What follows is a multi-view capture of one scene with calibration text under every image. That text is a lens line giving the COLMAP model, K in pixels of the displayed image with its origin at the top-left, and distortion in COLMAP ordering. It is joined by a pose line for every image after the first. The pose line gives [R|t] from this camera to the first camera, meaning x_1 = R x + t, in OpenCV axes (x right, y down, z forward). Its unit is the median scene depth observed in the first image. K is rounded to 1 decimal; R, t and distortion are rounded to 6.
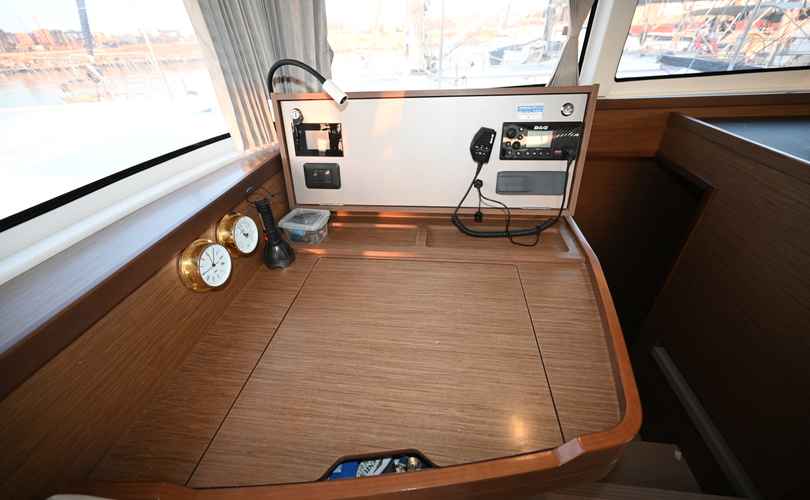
lens RADIAL K [[321.6, 0, 402.2], [0, 321.6, 246.9], [0, 0, 1]] dist [-0.000196, -0.000184]
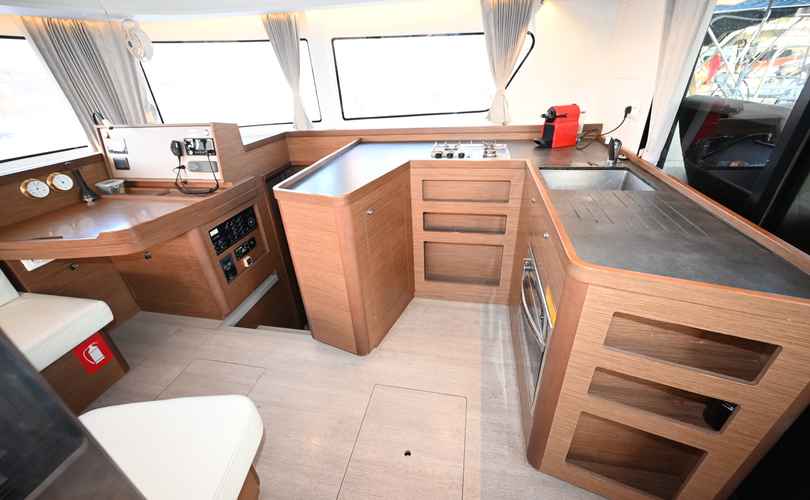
lens RADIAL K [[321.6, 0, 402.4], [0, 321.6, 248.5], [0, 0, 1]] dist [-0.000196, -0.000184]
pose [[0.991284, 0.048026, -0.122678, 1.912141], [-0.059031, 0.994396, -0.087709, 0.420551], [0.117778, 0.094187, 0.988563, -0.827624]]
